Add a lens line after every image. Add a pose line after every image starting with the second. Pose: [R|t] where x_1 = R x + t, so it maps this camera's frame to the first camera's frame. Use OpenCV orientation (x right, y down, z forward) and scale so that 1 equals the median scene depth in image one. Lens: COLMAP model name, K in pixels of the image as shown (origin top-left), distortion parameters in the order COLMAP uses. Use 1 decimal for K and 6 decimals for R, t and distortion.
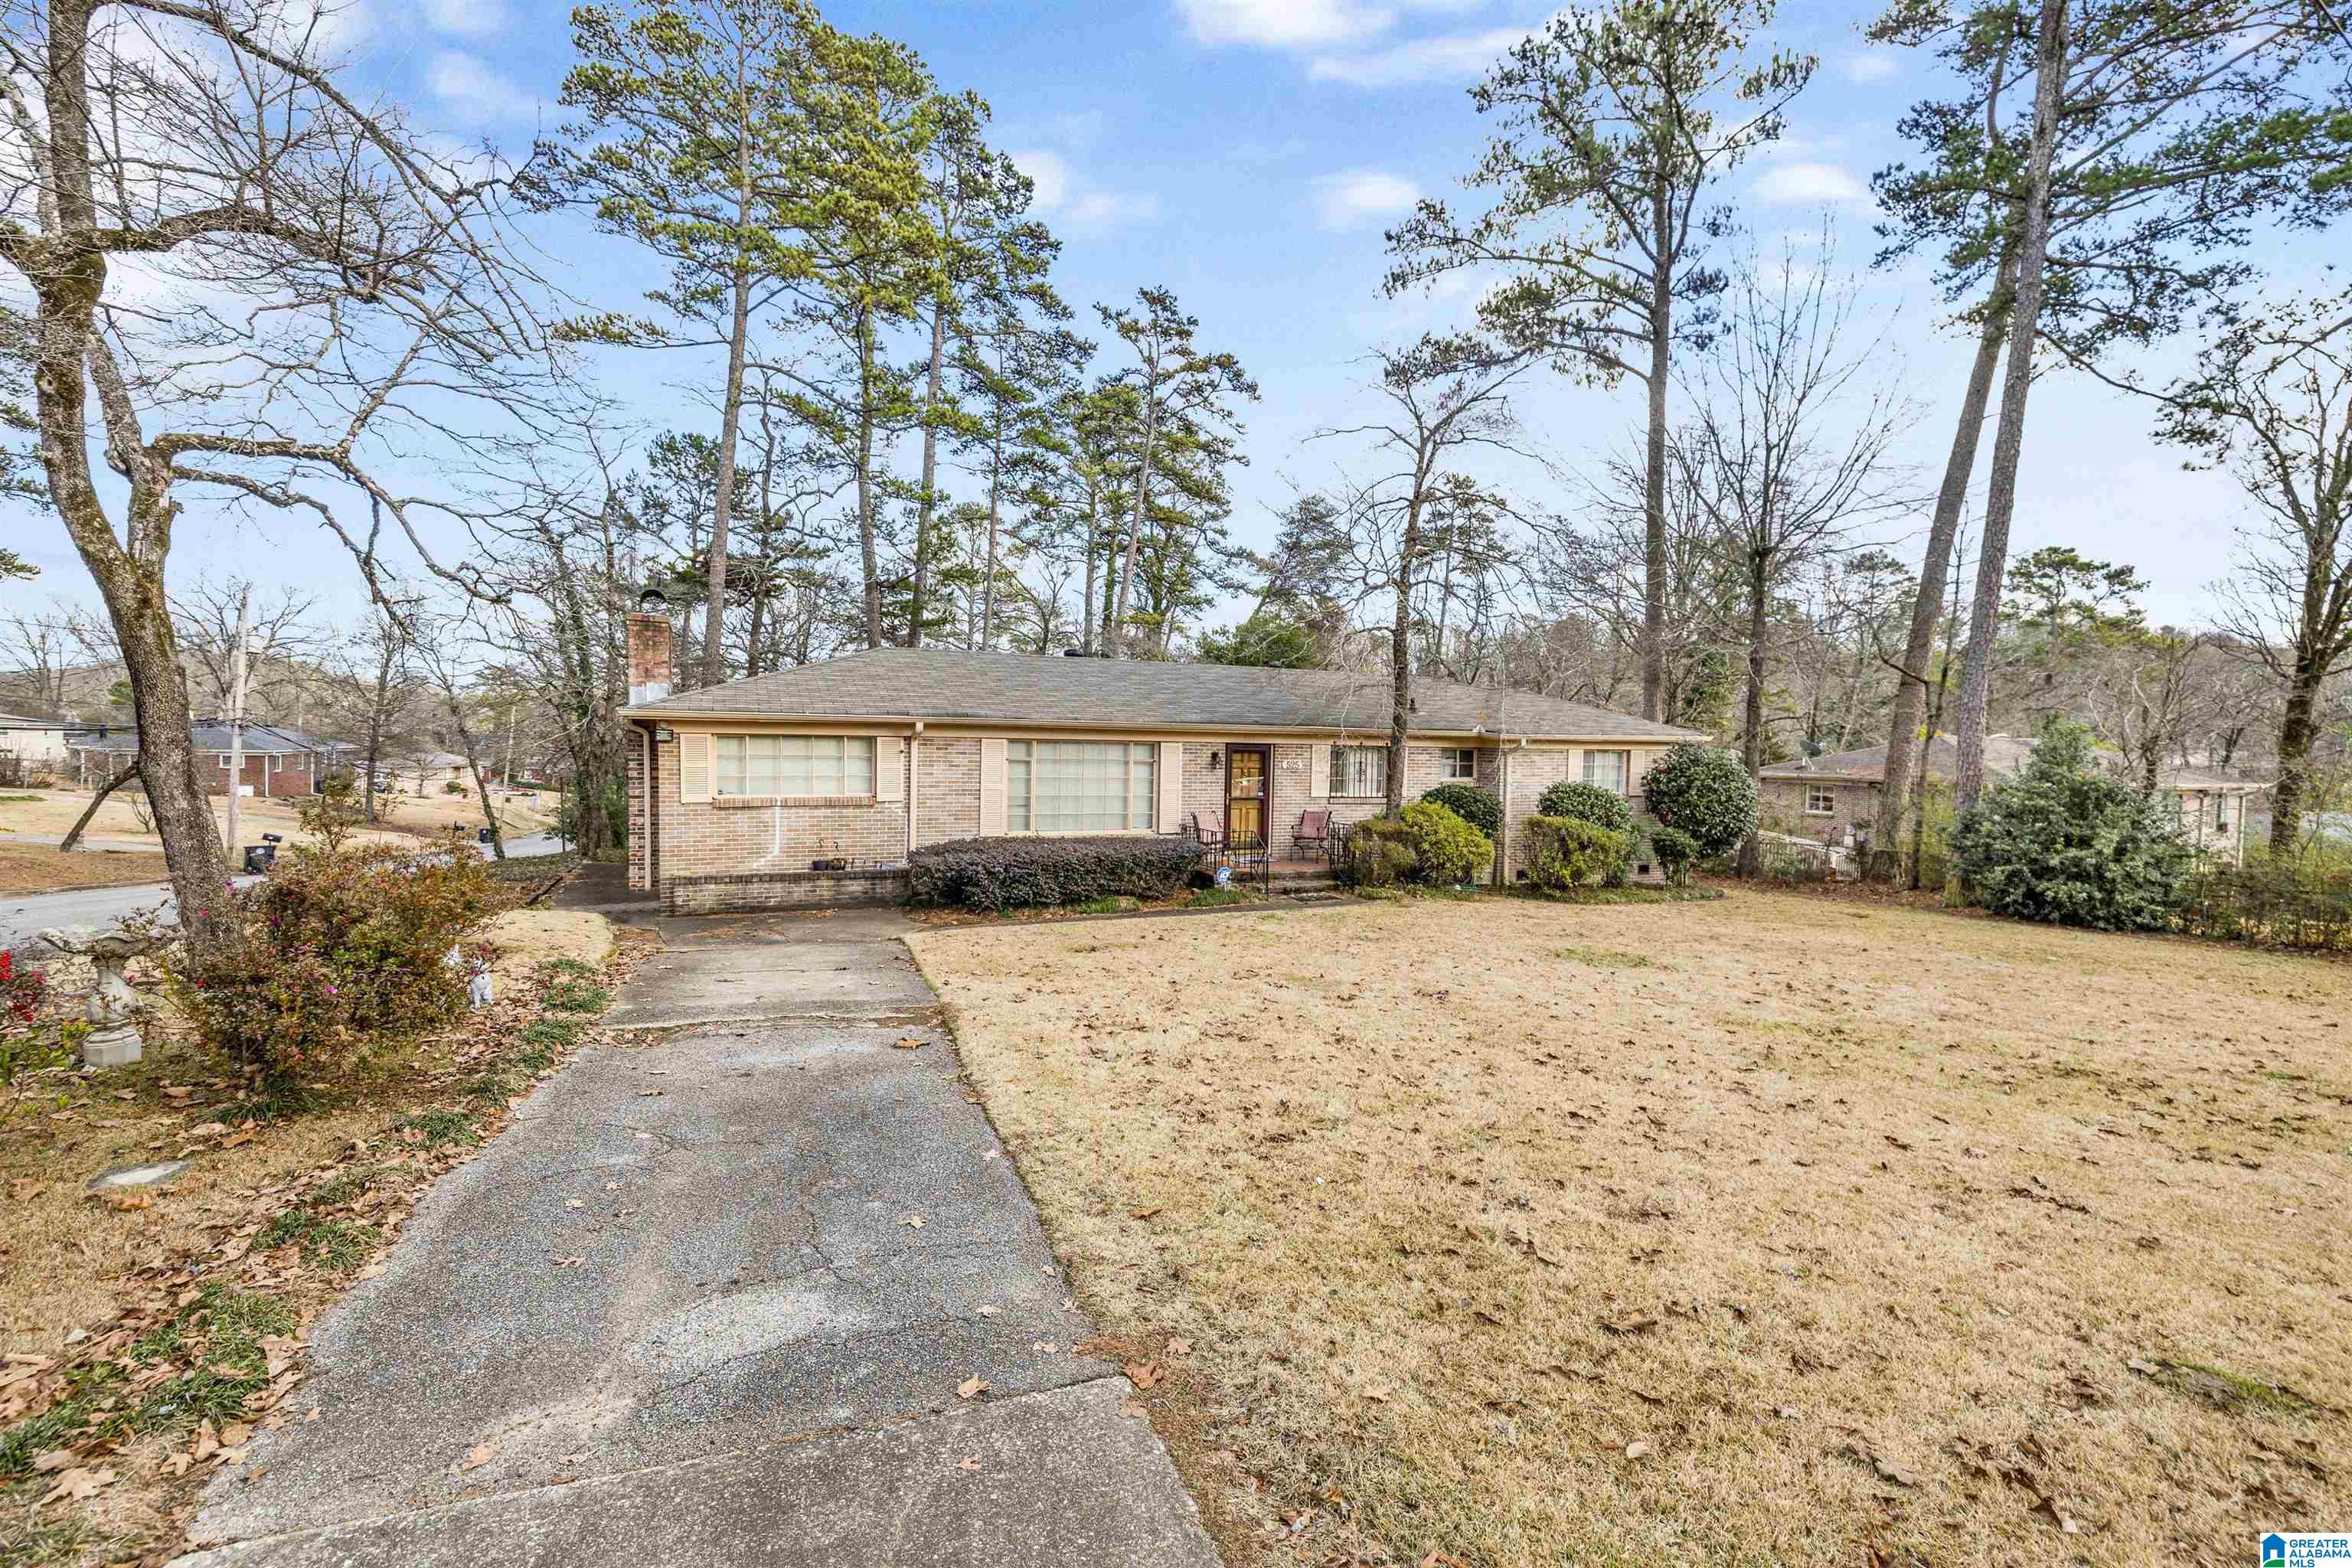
lens RADIAL K [[1020.7, 0, 1175.4], [0, 1020.7, 758.5], [0, 0, 1]] dist [0.000340, 0.000337]
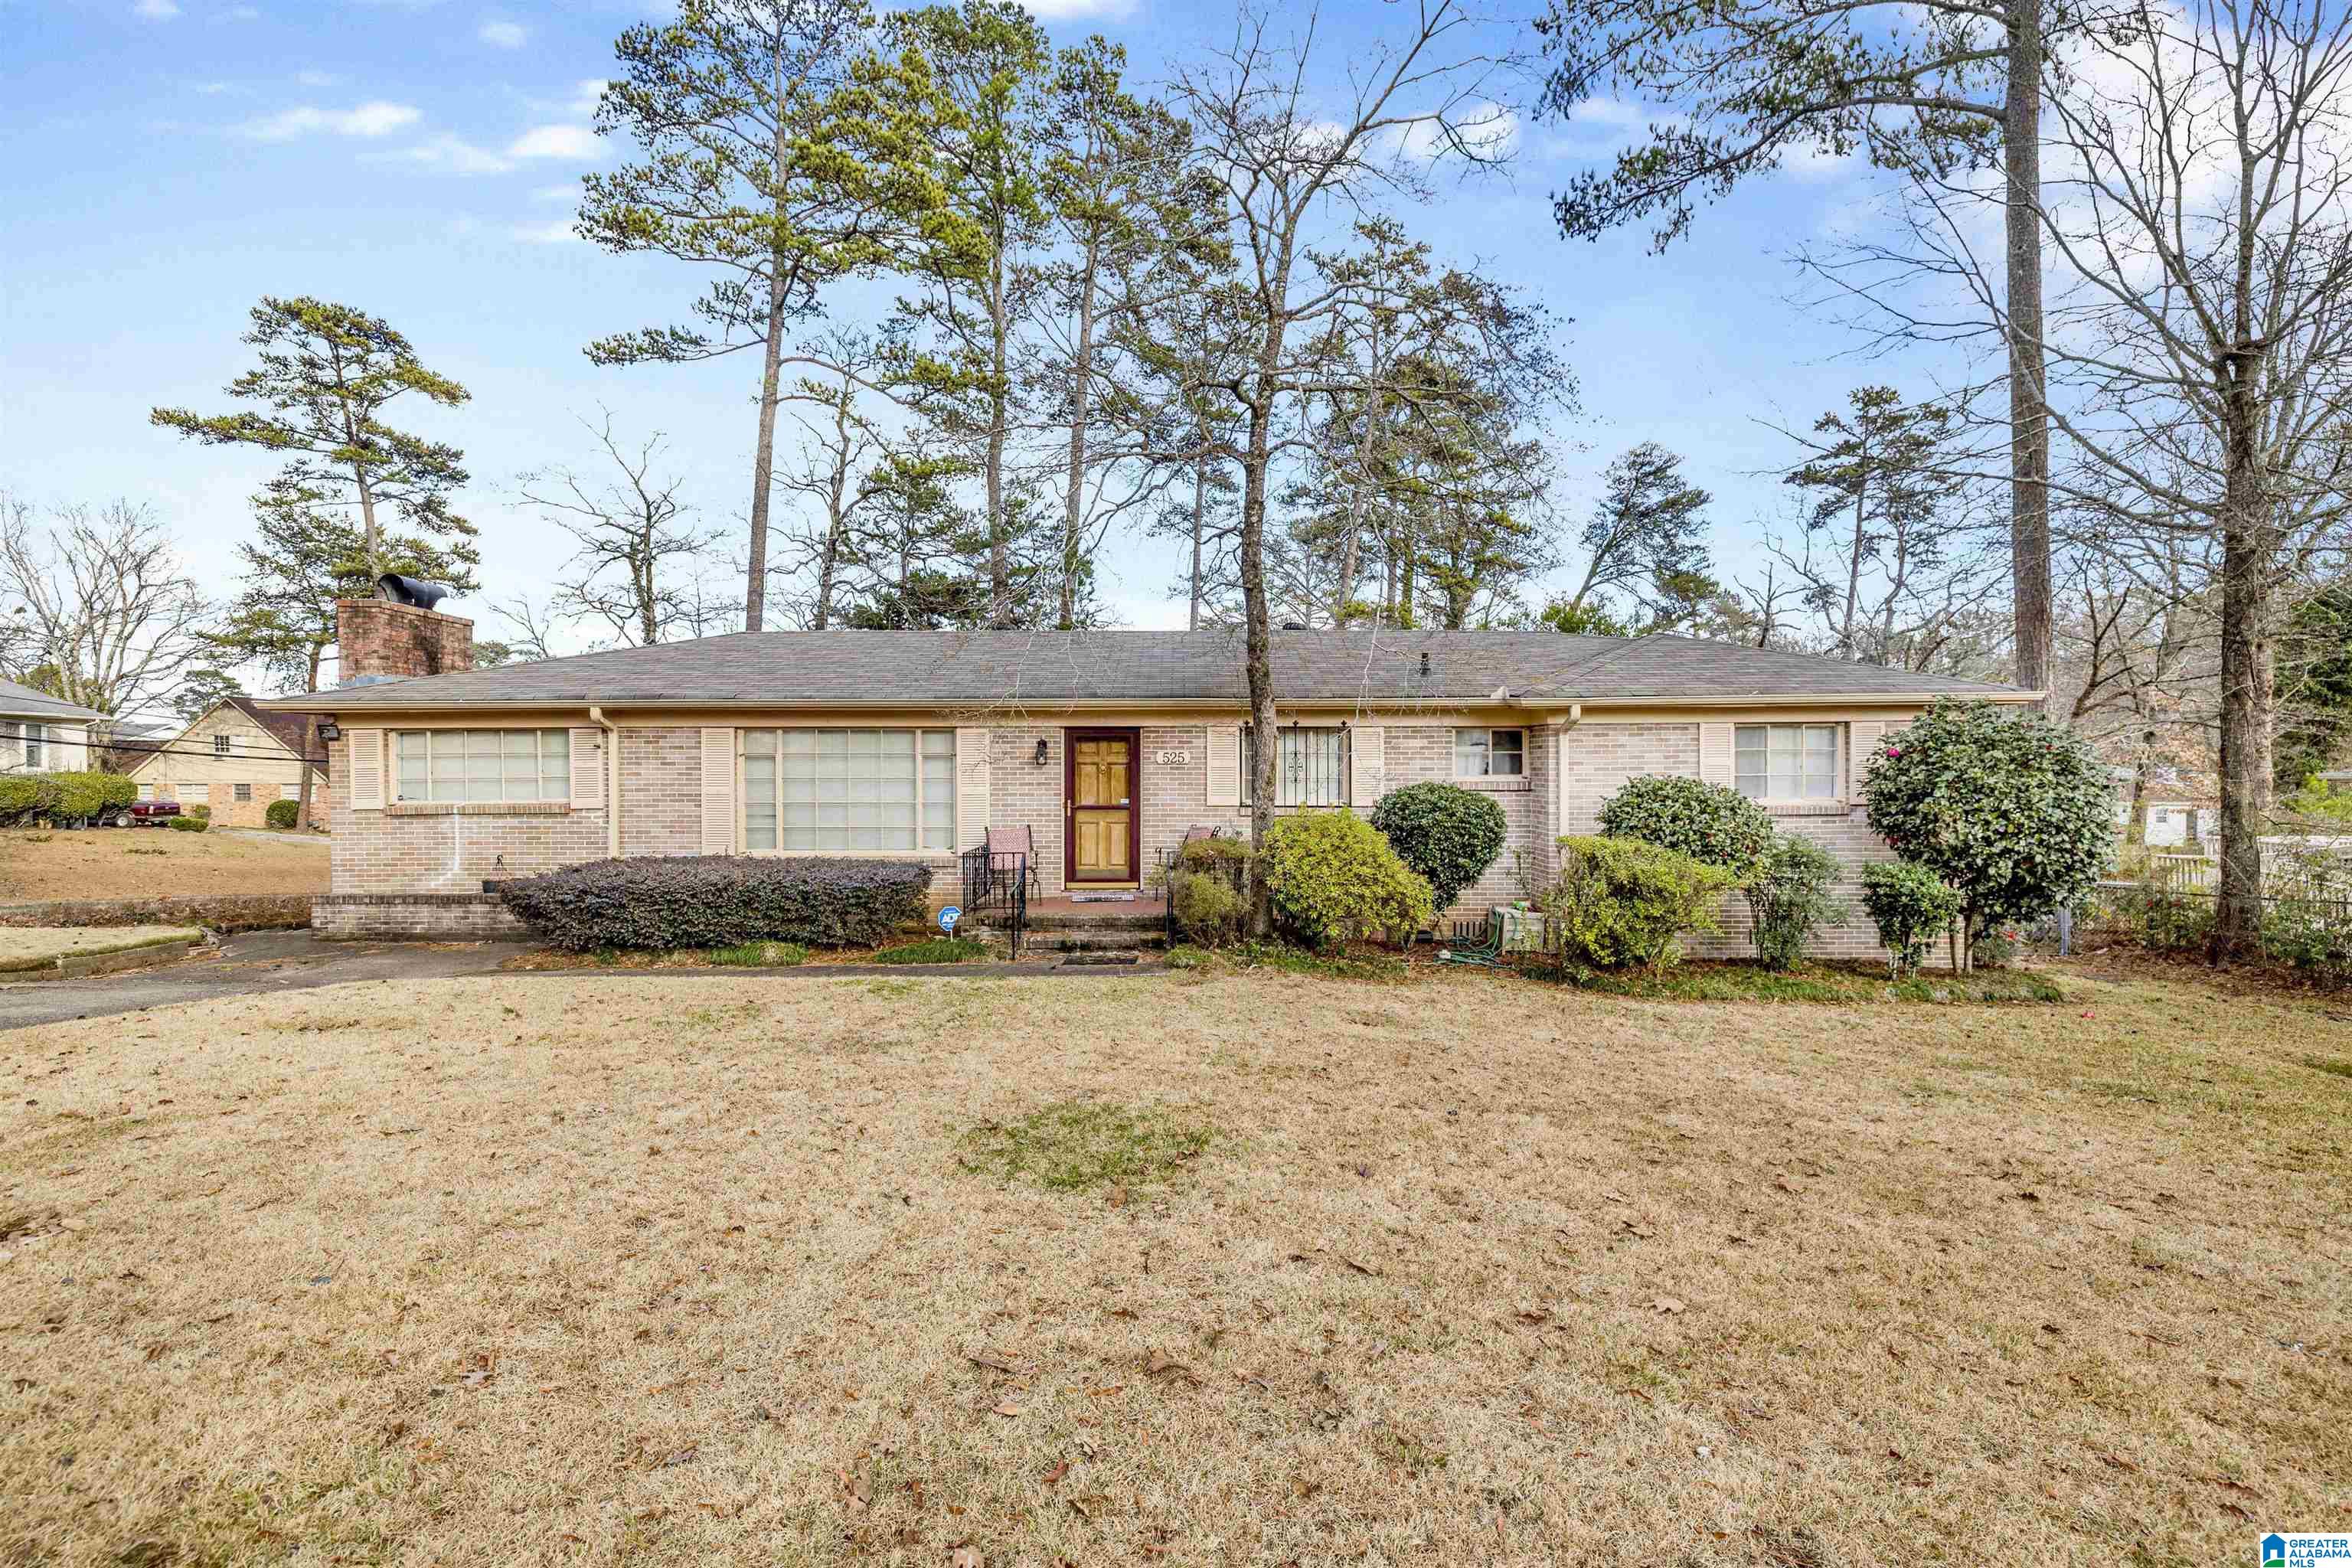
lens RADIAL K [[1015.9, 0, 1176.4], [0, 1015.9, 773.0], [0, 0, 1]] dist [0.002165, -0.000479]
pose [[0.907774, -0.019760, -0.418995, 0.409120], [0.012664, 0.999726, -0.019712, 0.030649], [0.419269, 0.012588, 0.907775, 0.405593]]
